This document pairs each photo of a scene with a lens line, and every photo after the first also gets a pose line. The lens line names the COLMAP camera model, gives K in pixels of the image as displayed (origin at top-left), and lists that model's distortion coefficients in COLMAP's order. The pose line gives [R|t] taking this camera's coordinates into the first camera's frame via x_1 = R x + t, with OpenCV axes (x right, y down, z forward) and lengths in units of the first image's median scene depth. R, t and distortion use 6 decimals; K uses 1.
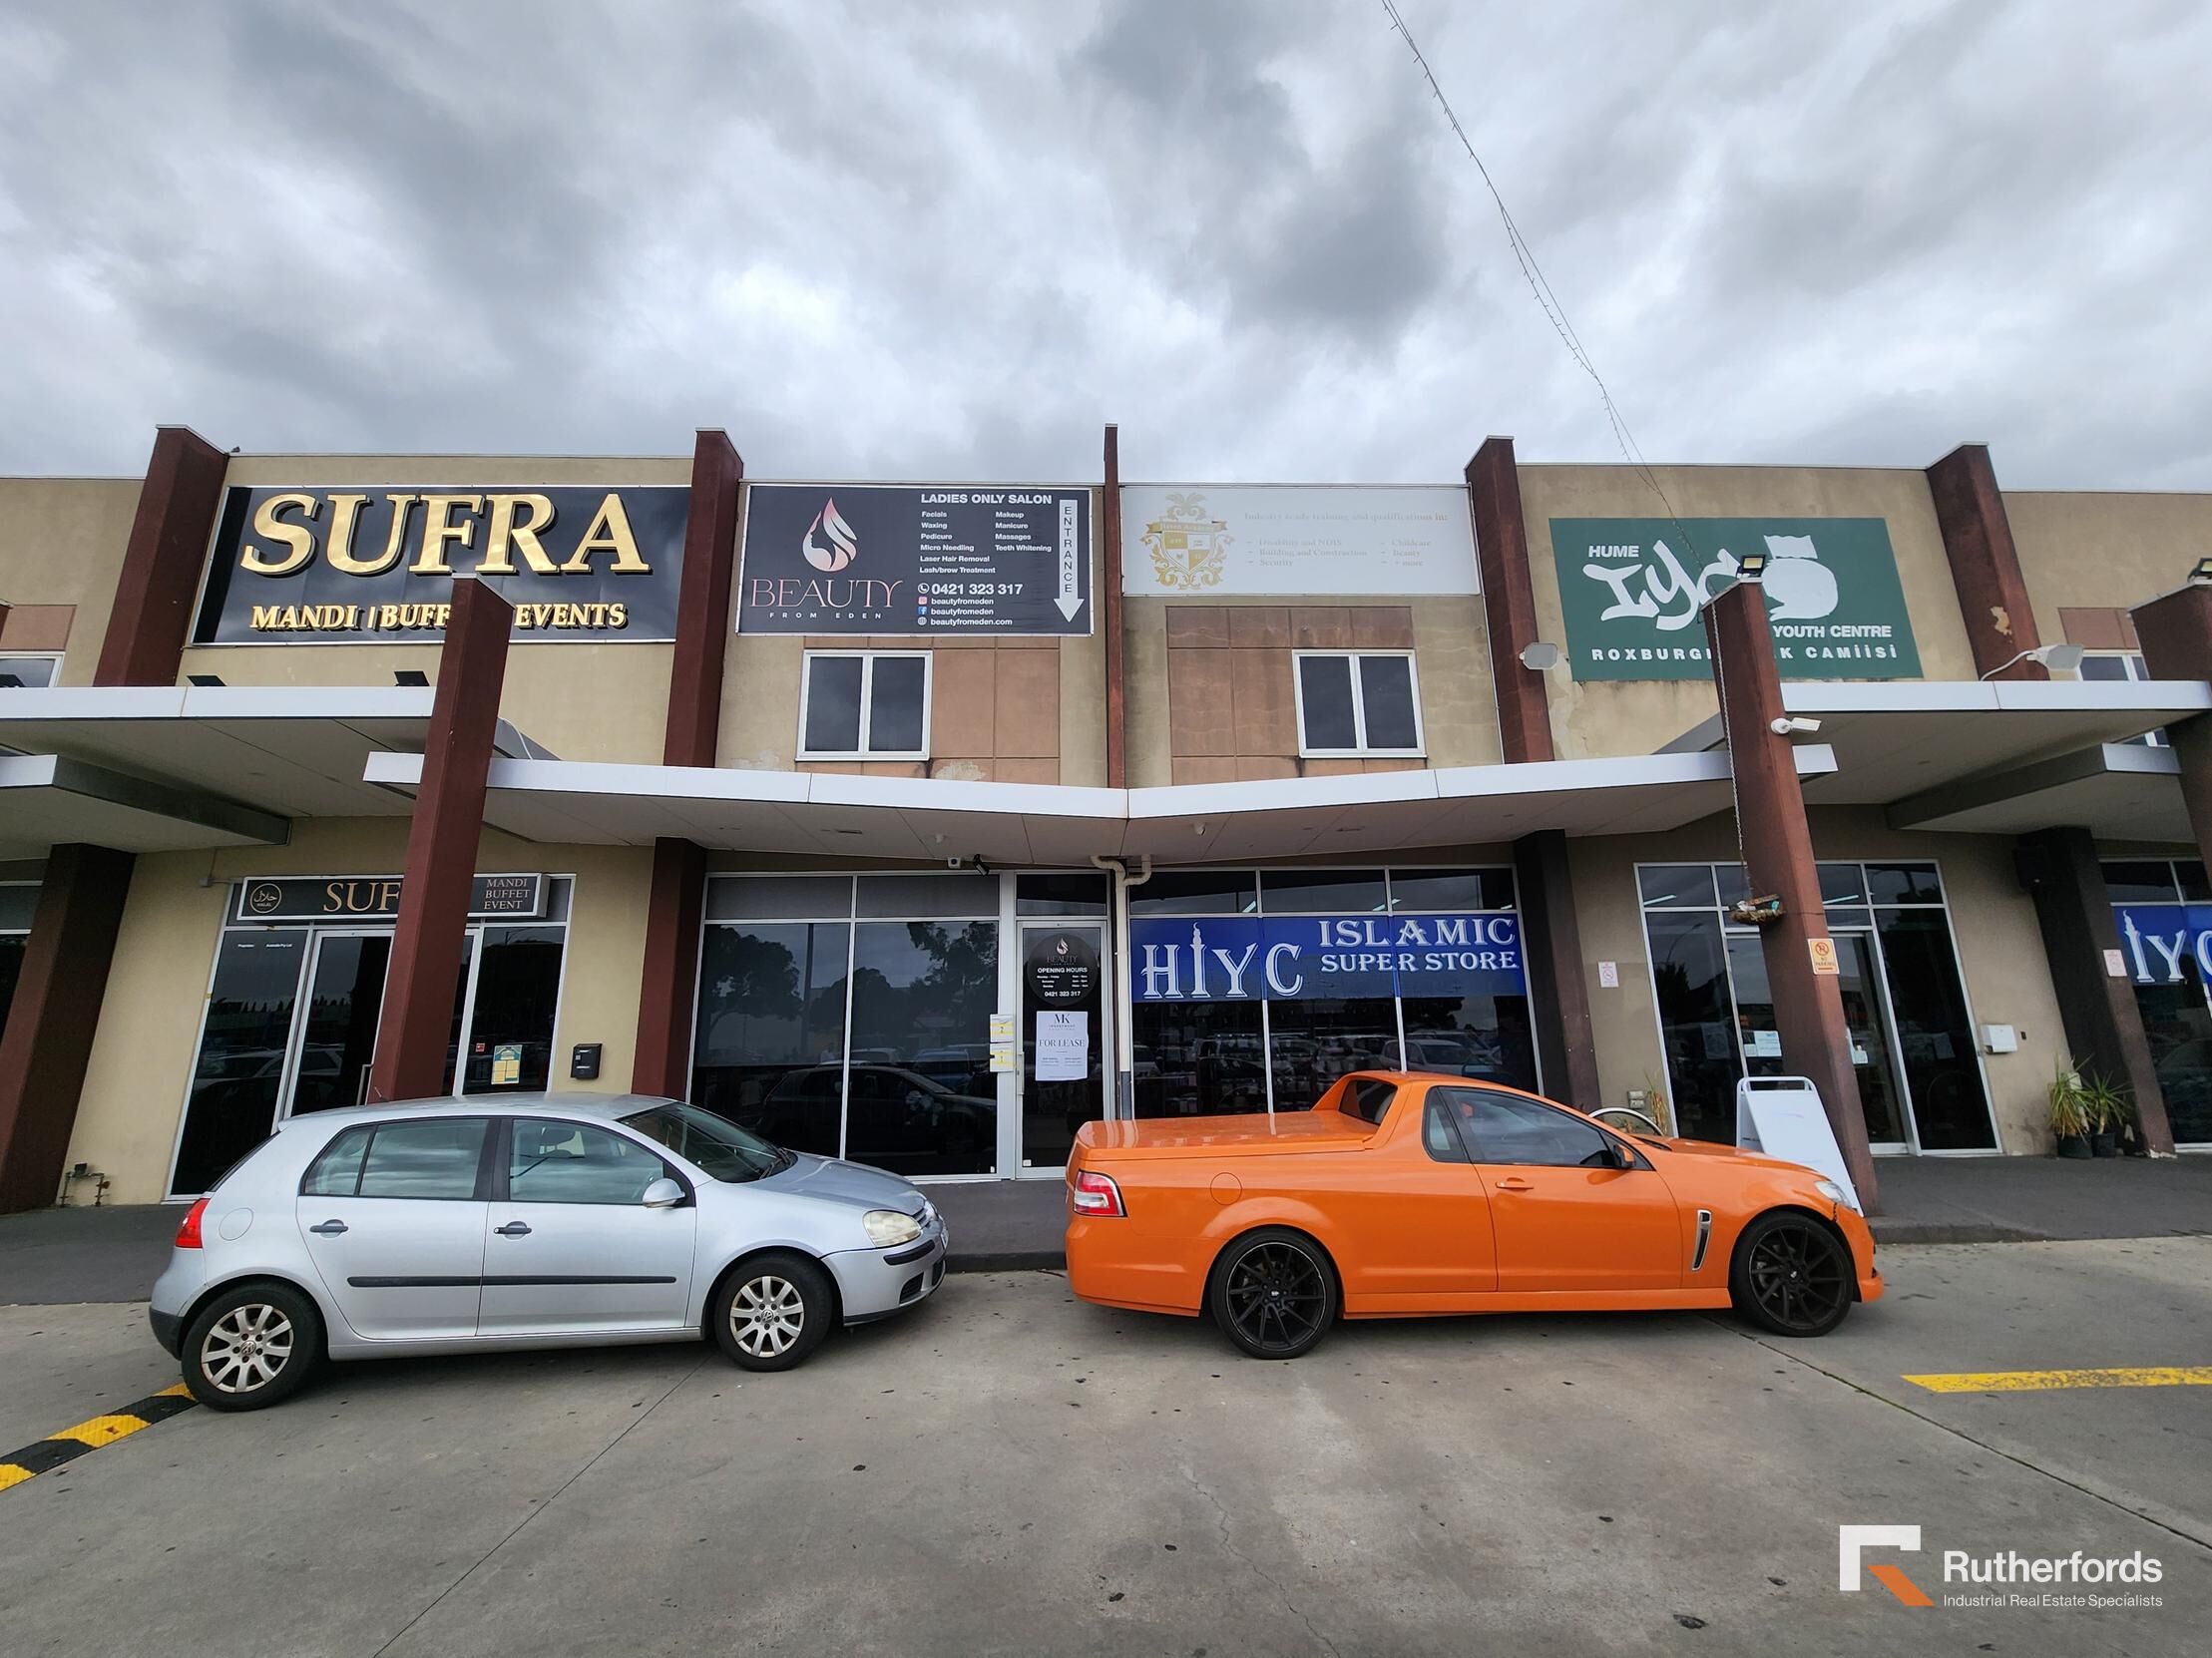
lens RADIAL K [[904.1, 0, 1113.0], [0, 904.1, 823.5], [0, 0, 1]] dist [0.002207, -0.001855]
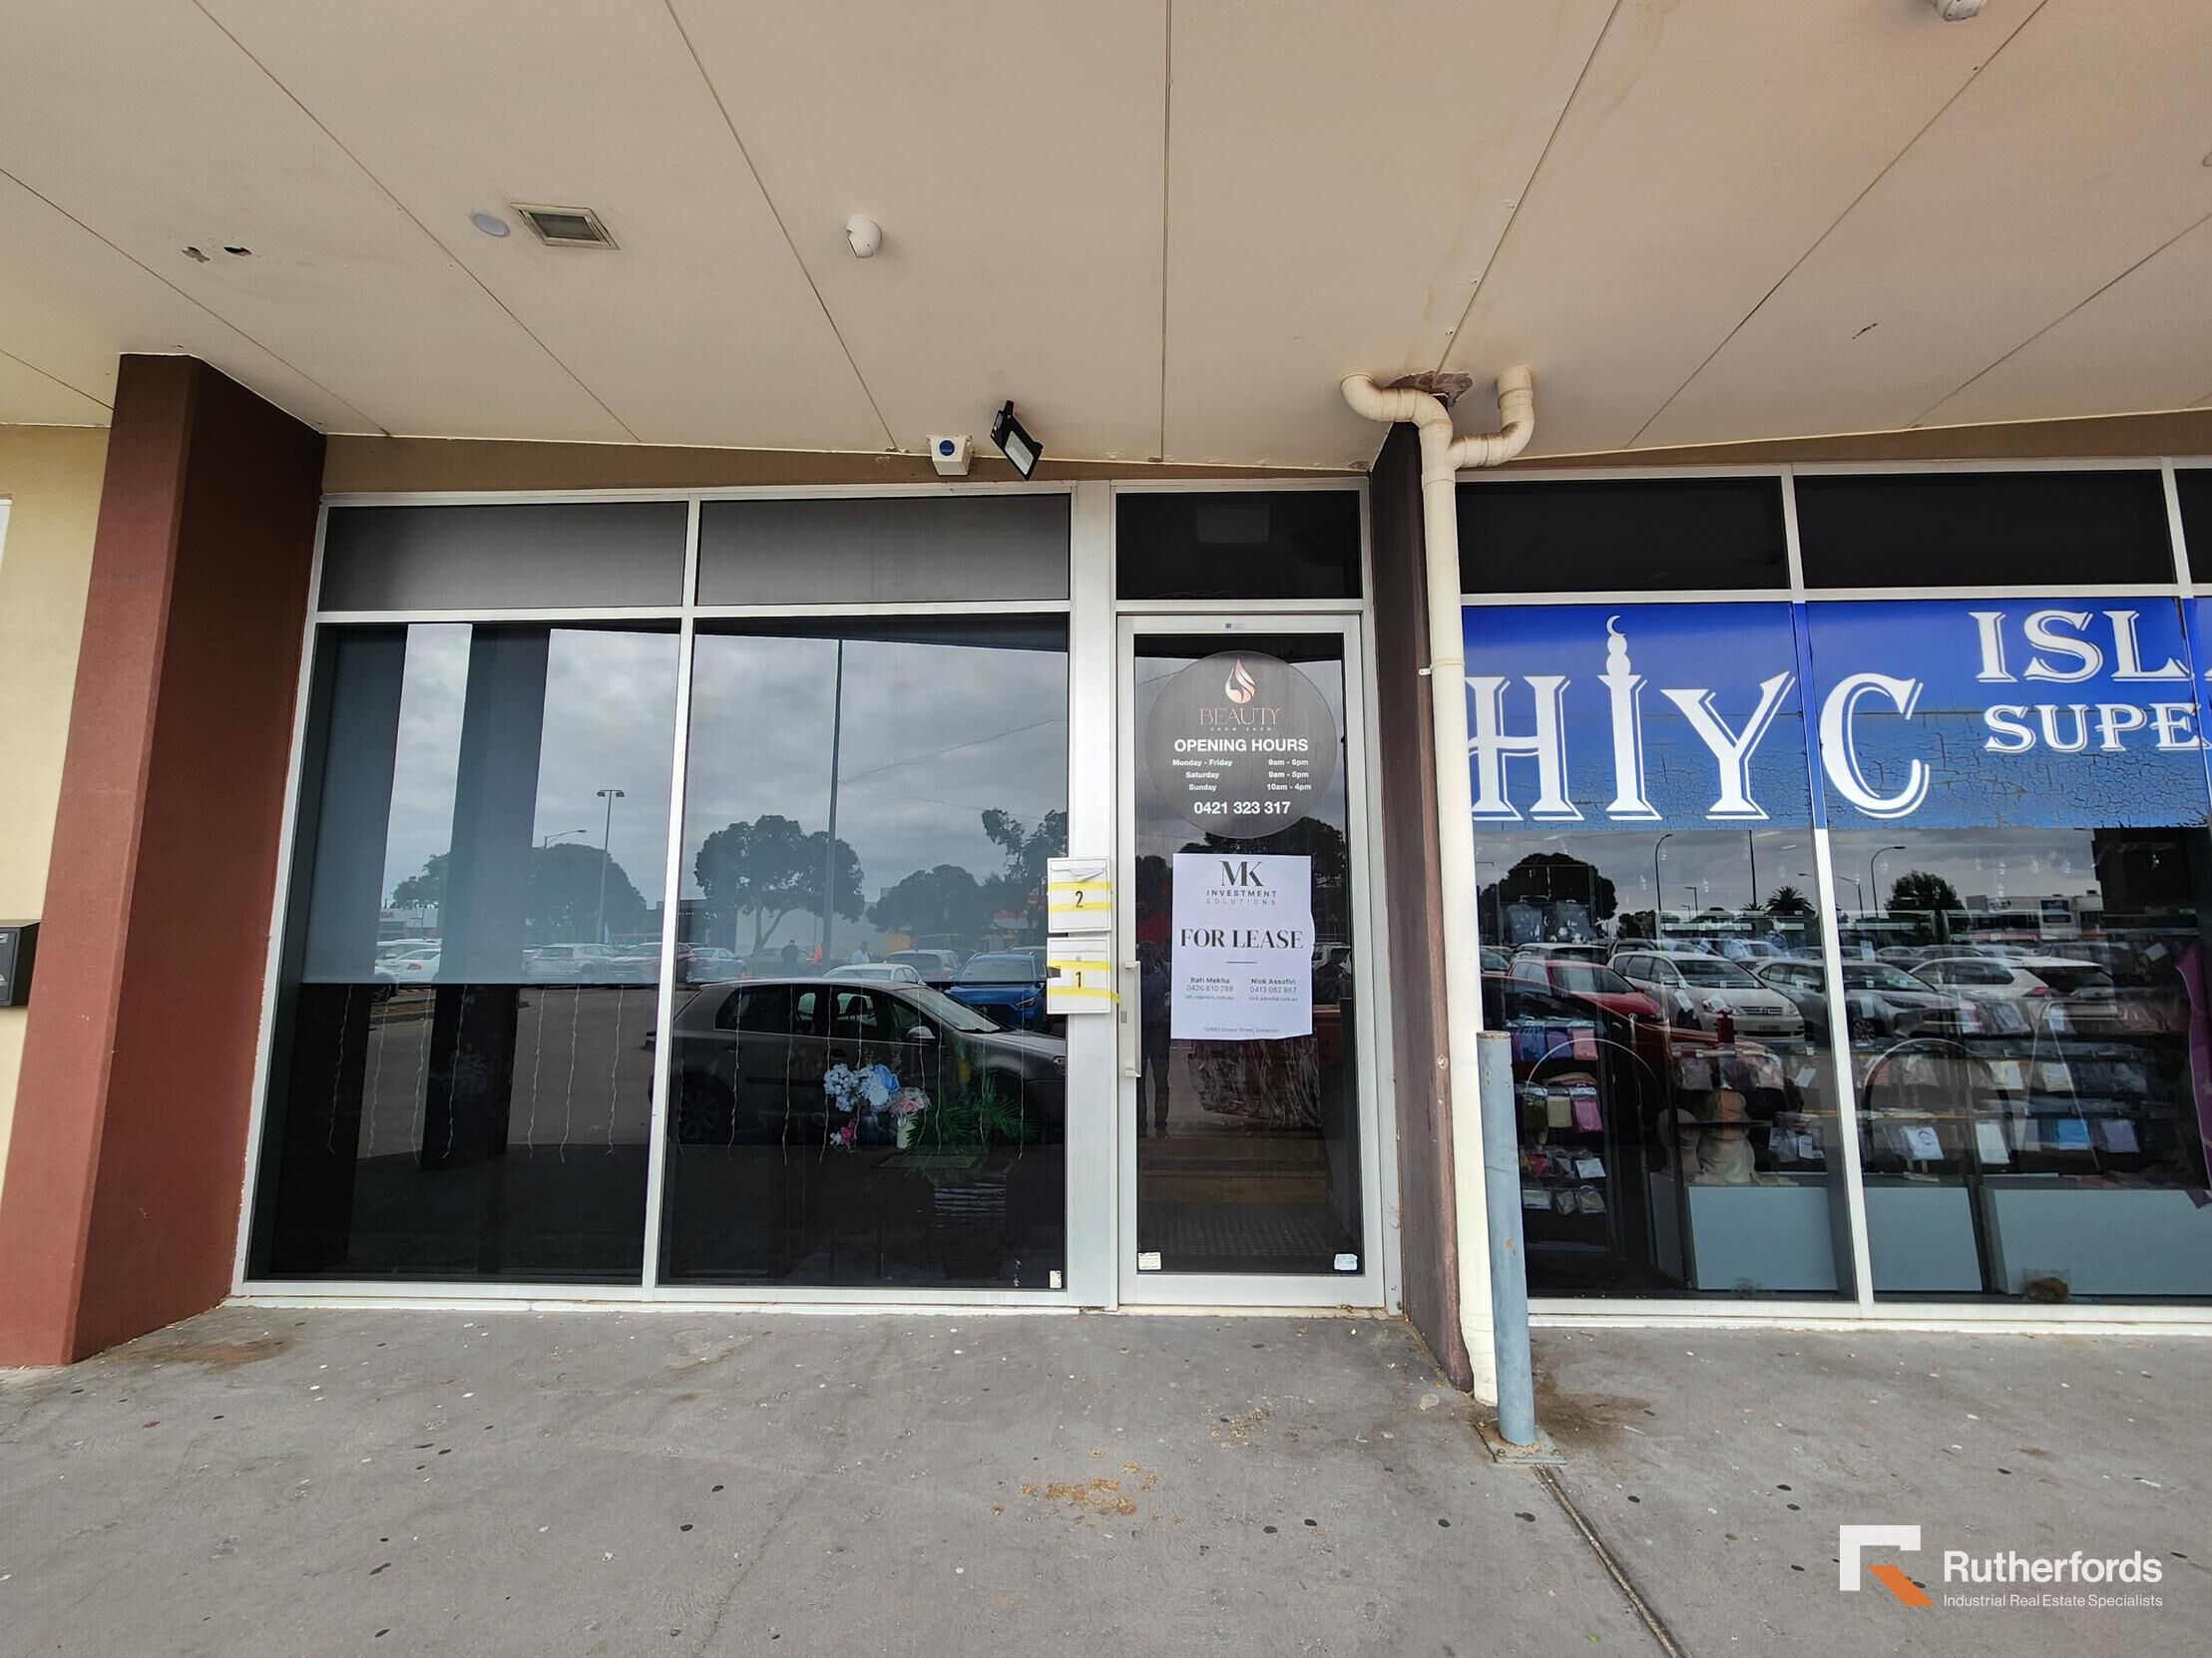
lens RADIAL K [[904.1, 0, 1125.4], [0, 904.1, 838.0], [0, 0, 1]] dist [0.002207, -0.001855]
pose [[0.996887, 0.008070, -0.078427, -0.074080], [0.000899, 0.993519, 0.113660, 0.158125], [0.078836, -0.113376, 0.990419, 0.627975]]
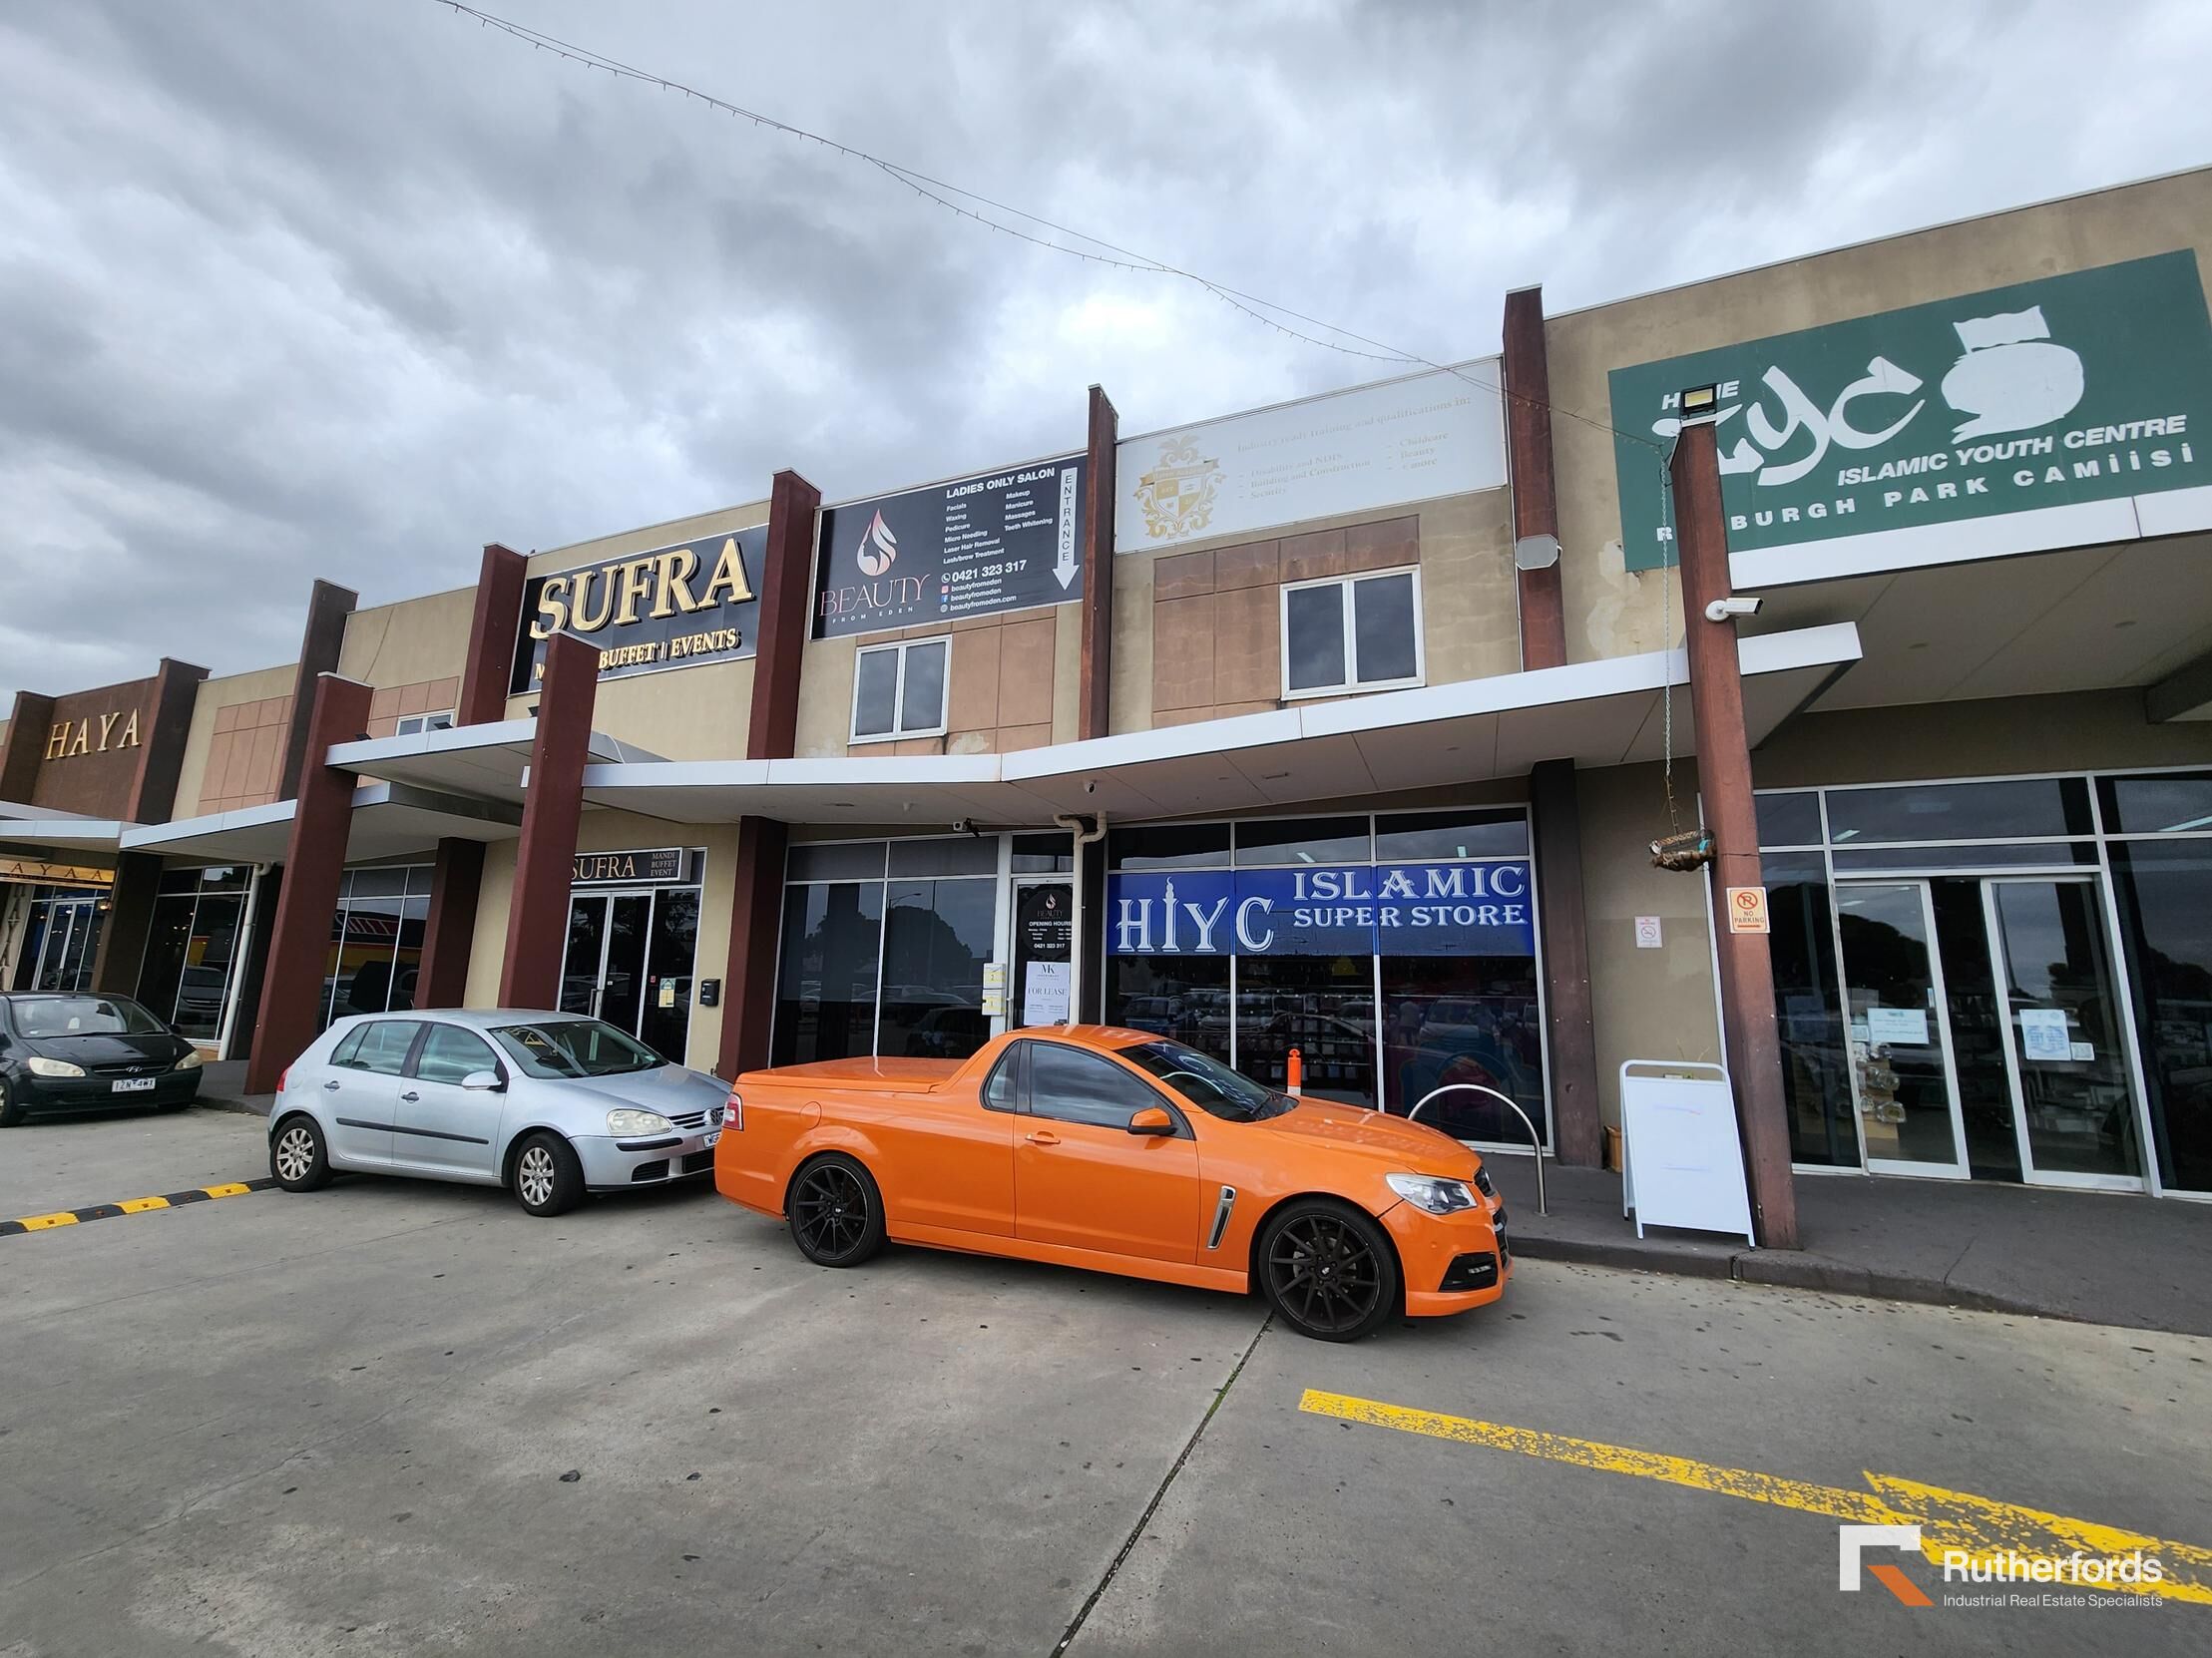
lens RADIAL K [[904.1, 0, 1110.9], [0, 904.1, 823.7], [0, 0, 1]] dist [0.002207, -0.001855]
pose [[0.912280, -0.040317, -0.407578, 0.449400], [0.061427, 0.997356, 0.038834, 0.008007], [0.404935, -0.060464, 0.912344, 0.065581]]
